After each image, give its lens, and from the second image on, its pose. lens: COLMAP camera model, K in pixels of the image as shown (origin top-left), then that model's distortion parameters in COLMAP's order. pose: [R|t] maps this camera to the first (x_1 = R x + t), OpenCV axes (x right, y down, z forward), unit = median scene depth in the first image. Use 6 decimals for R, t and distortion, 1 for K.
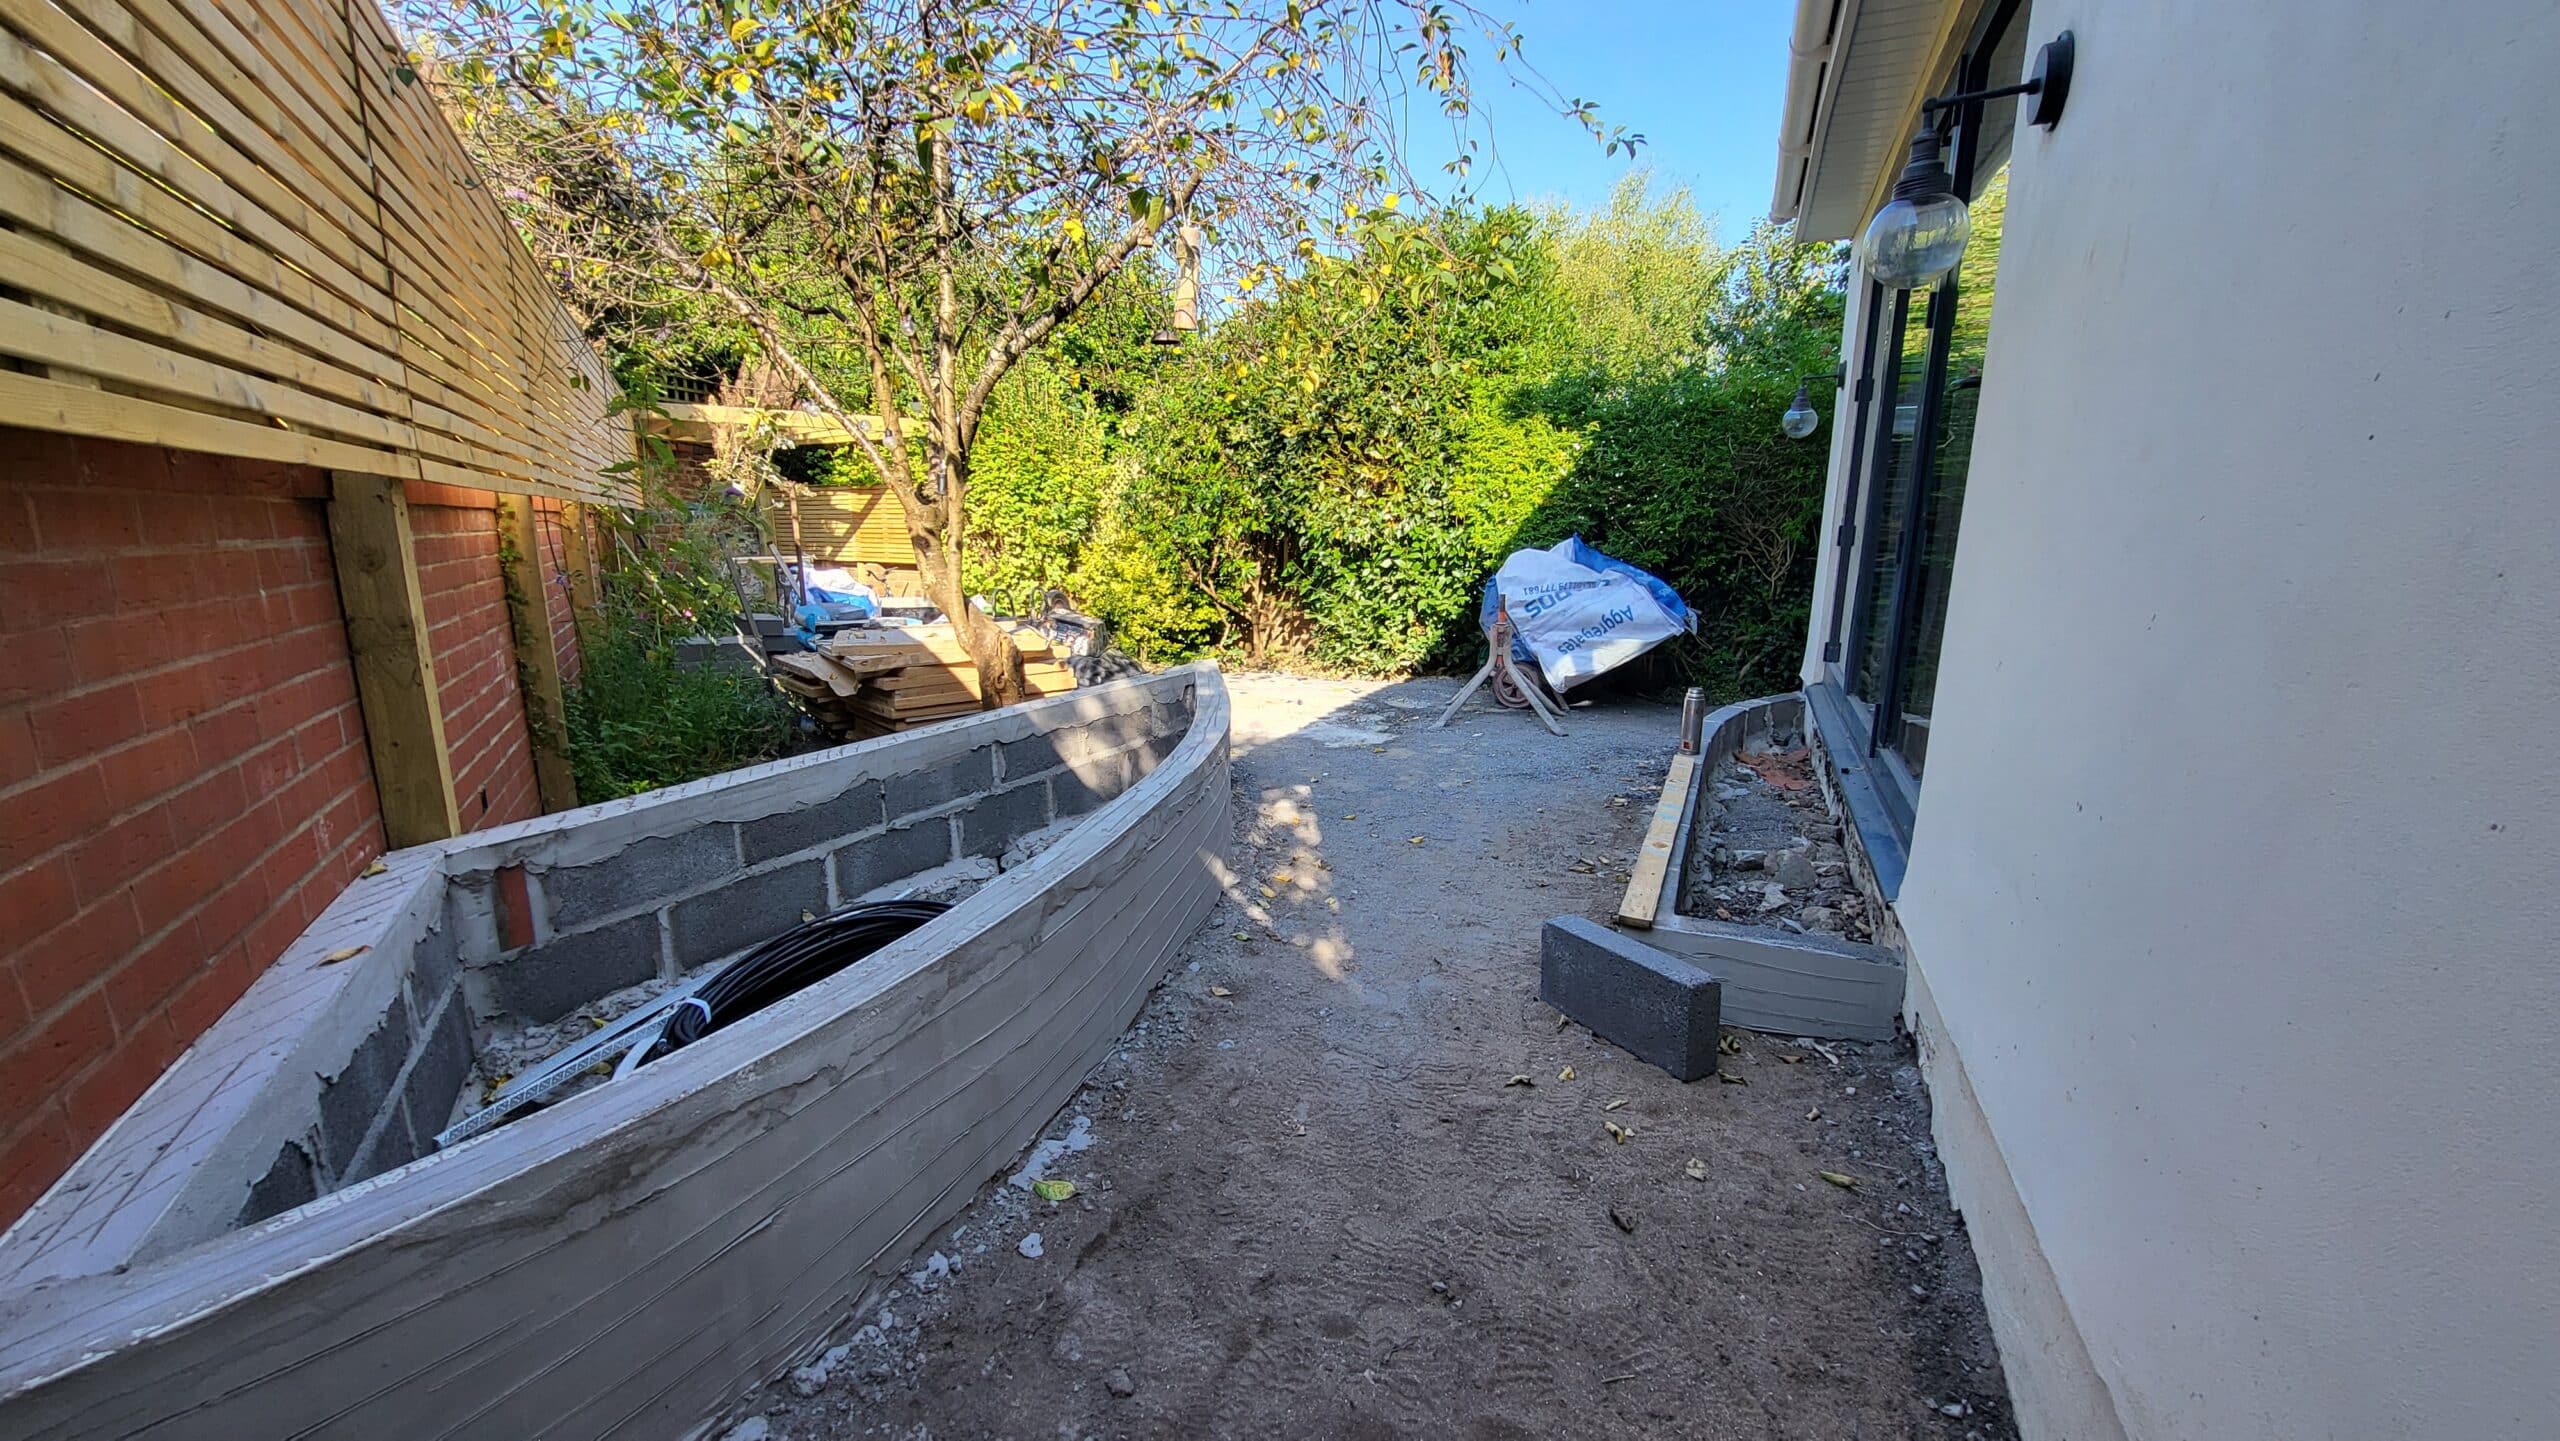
lens RADIAL K [[1001.9, 0, 1267.4], [0, 1001.9, 730.0], [0, 0, 1]] dist [0.000780, 0.000065]
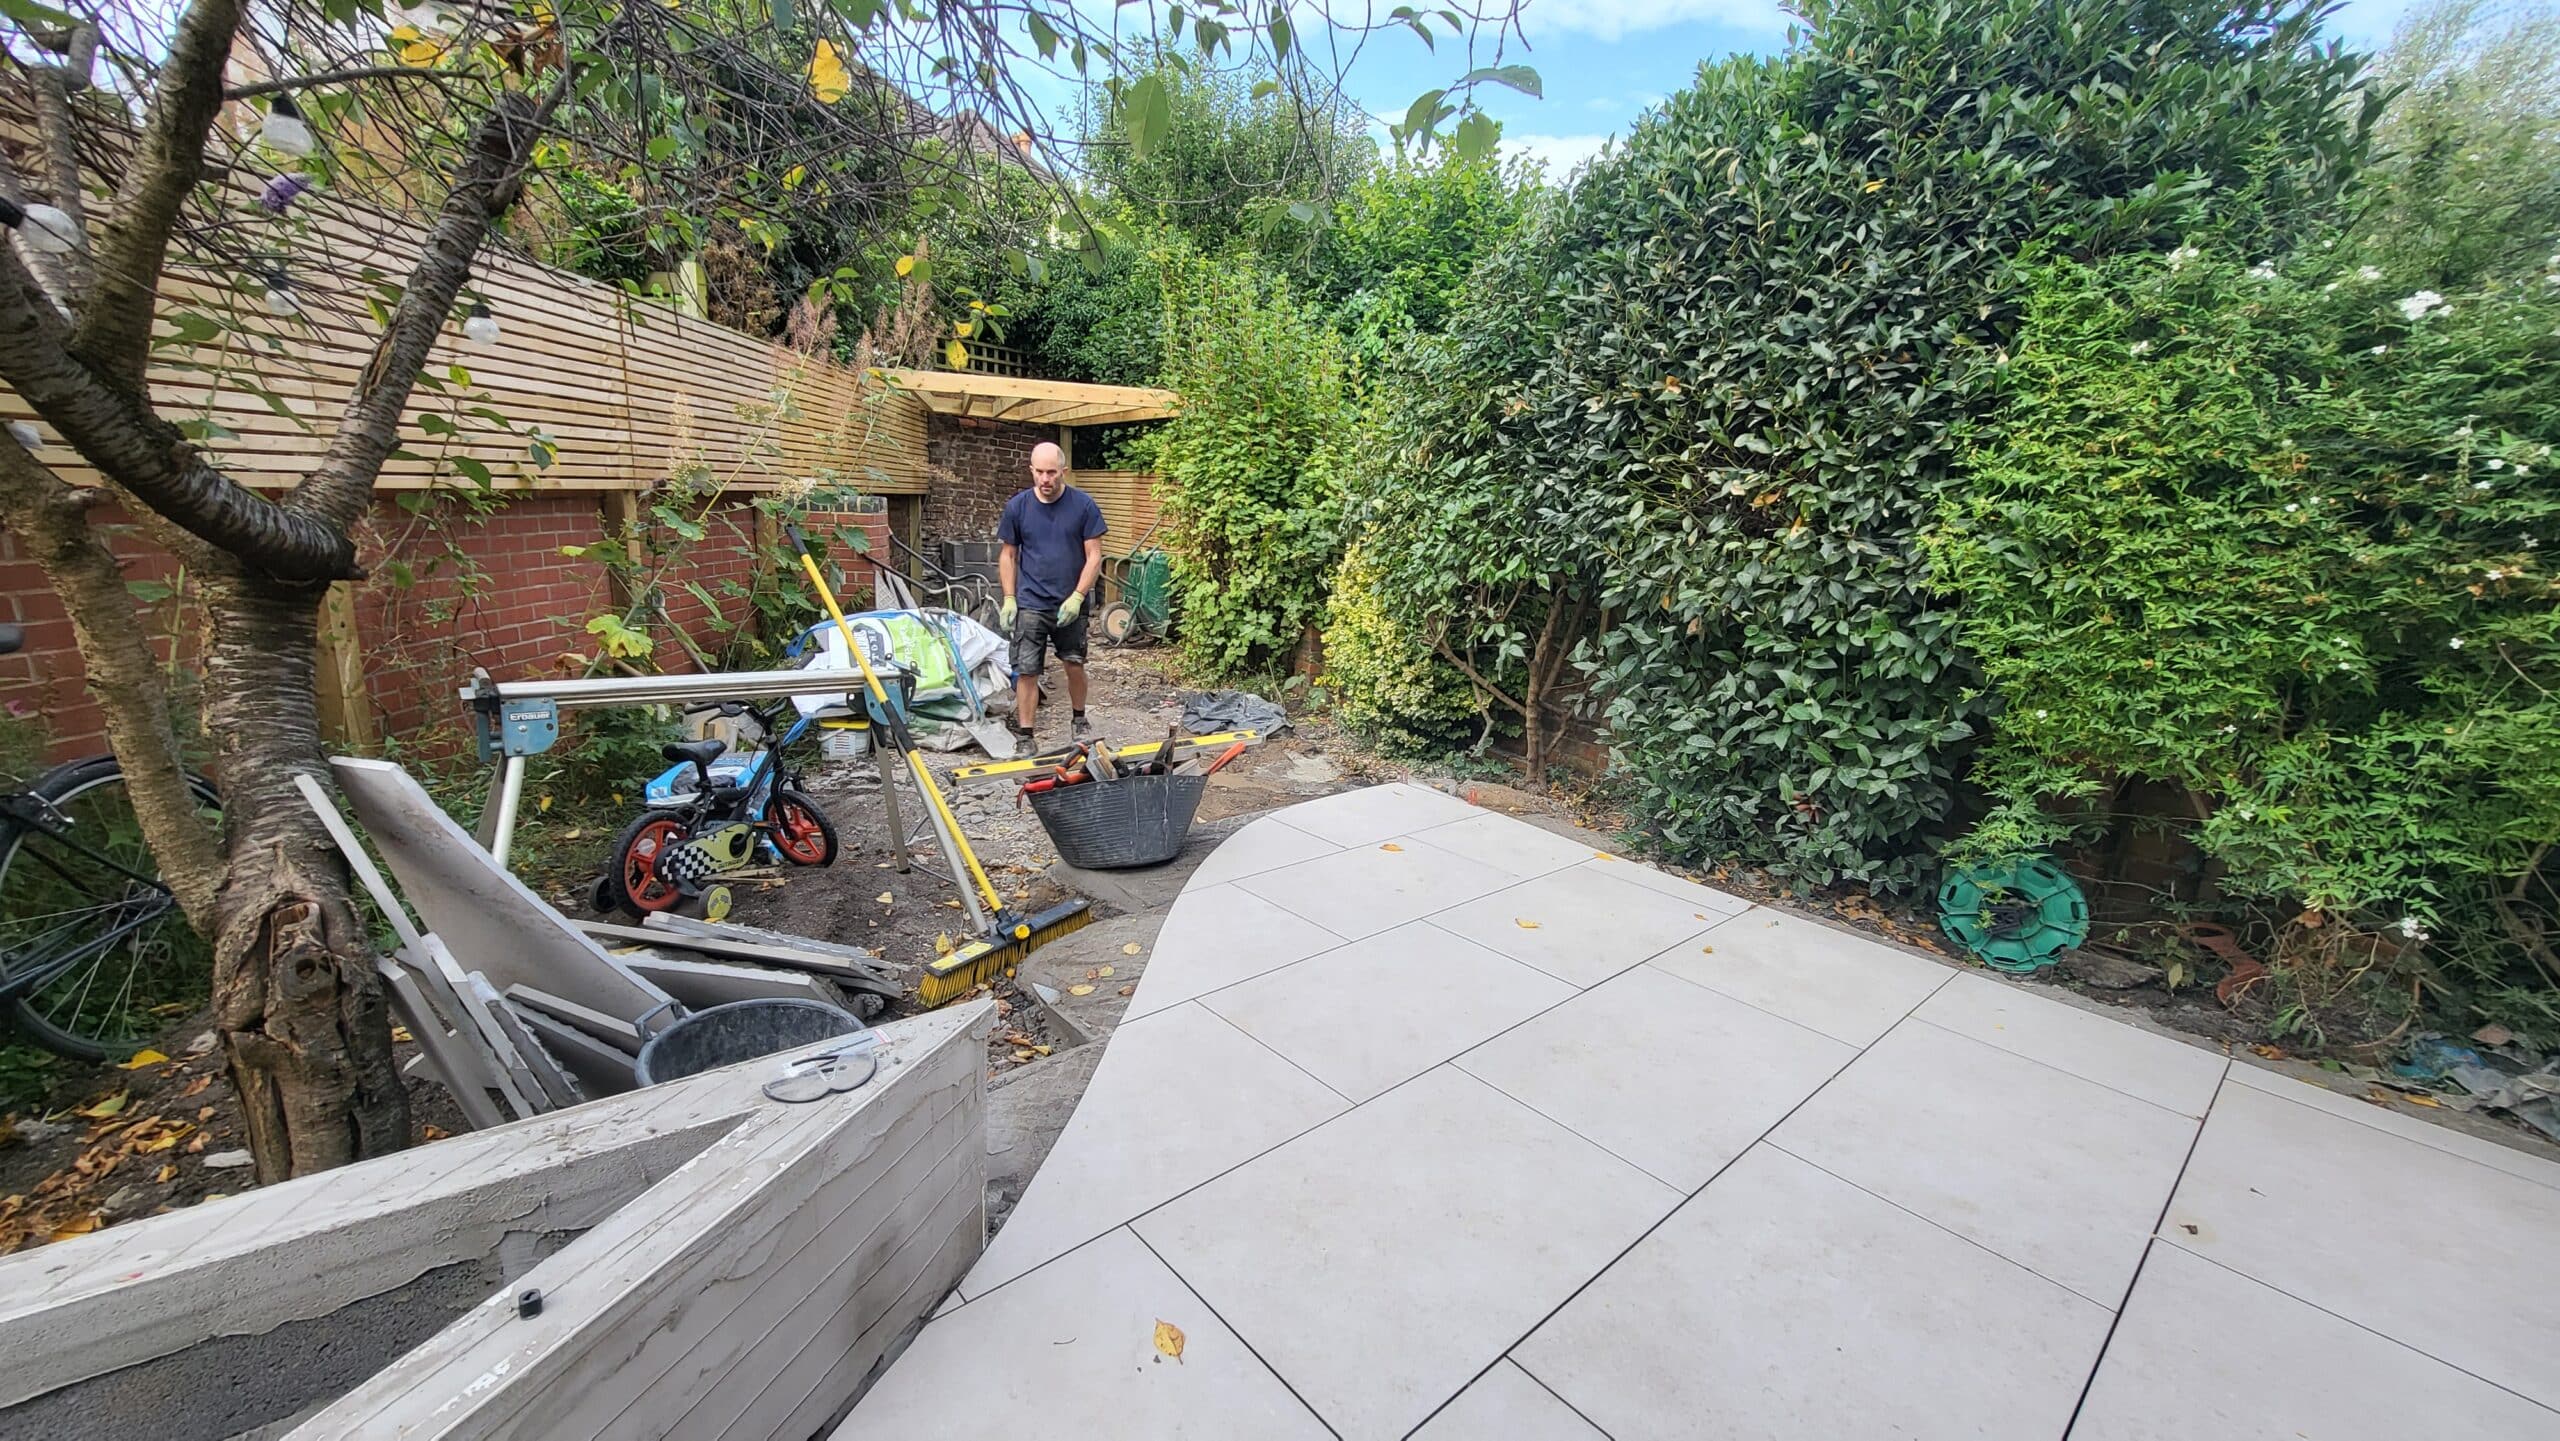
lens RADIAL K [[987.3, 0, 1269.5], [0, 987.3, 732.3], [0, 0, 1]] dist [0.001315, -0.000274]
pose [[0.899022, 0.142375, -0.414112, 0.233271], [-0.137174, 0.989637, 0.042447, -0.269110], [0.415864, 0.018645, 0.909236, 1.000759]]
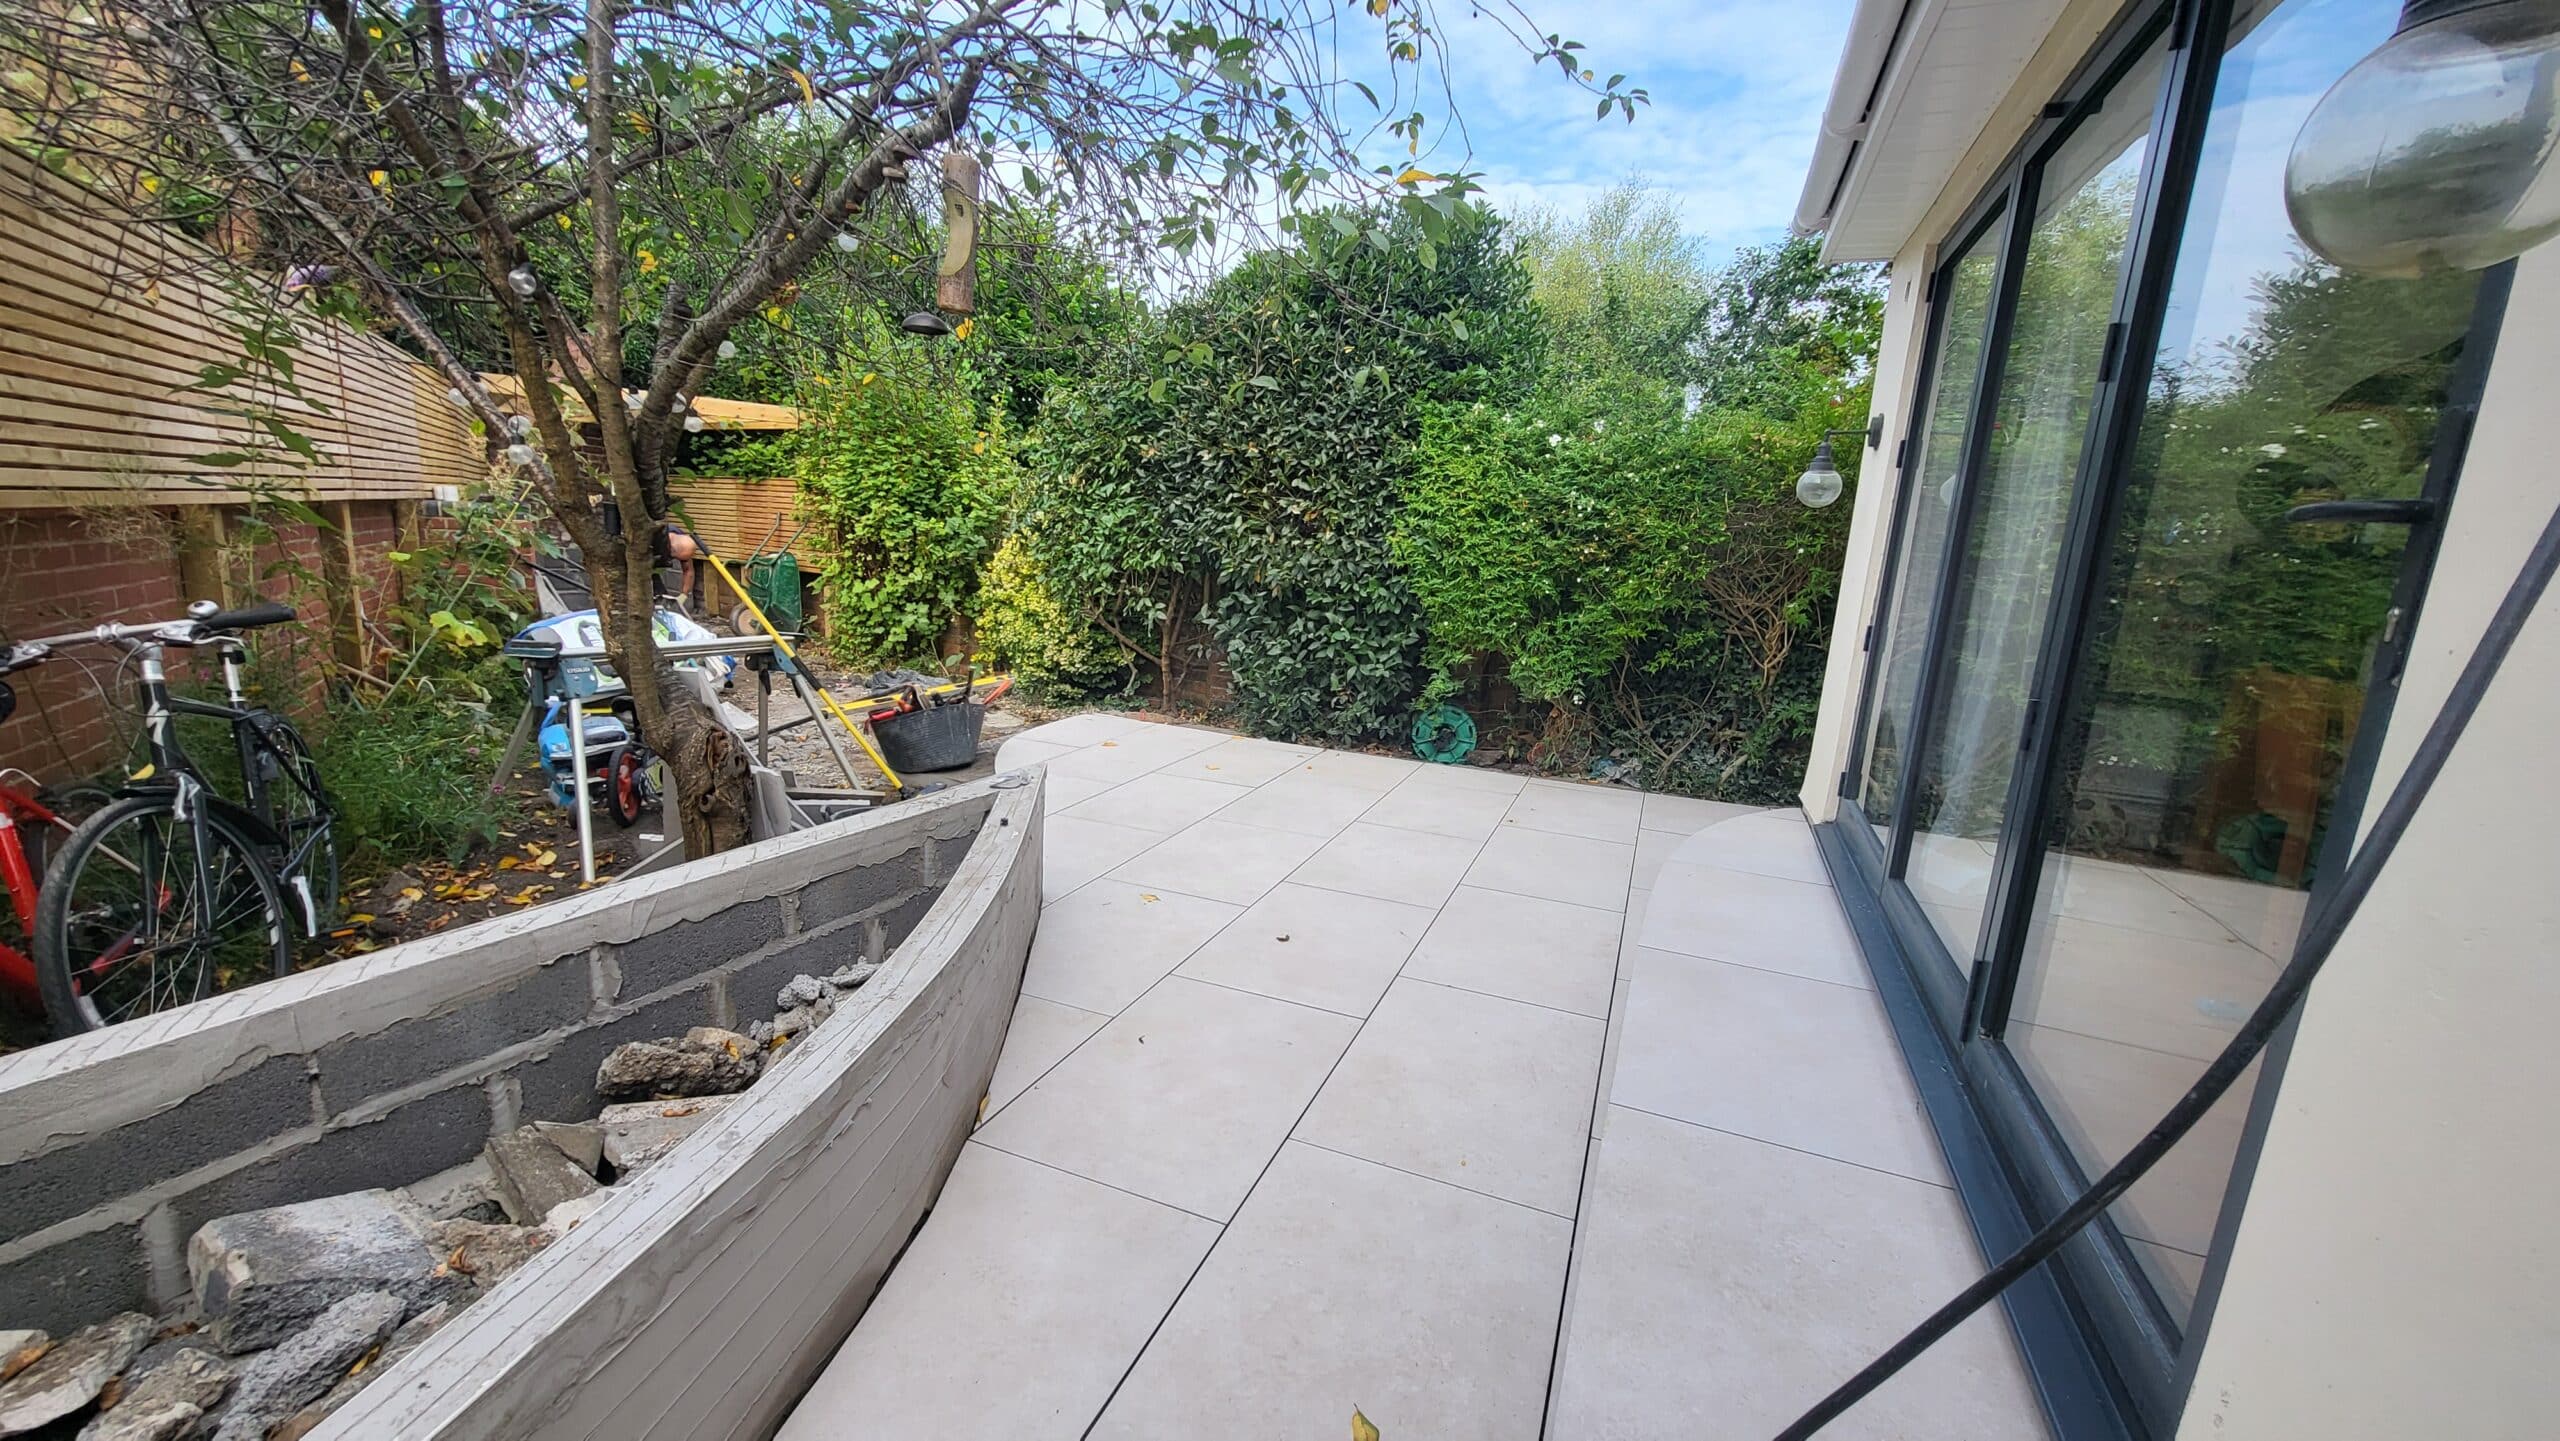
lens RADIAL K [[996.6, 0, 1270.7], [0, 996.6, 738.3], [0, 0, 1]] dist [-0.012698, 0.000191]
pose [[0.998076, 0.046976, 0.040468, 0.113819], [-0.047013, 0.998894, -0.000026, -0.131370], [-0.040425, -0.001876, 0.999181, 0.347641]]
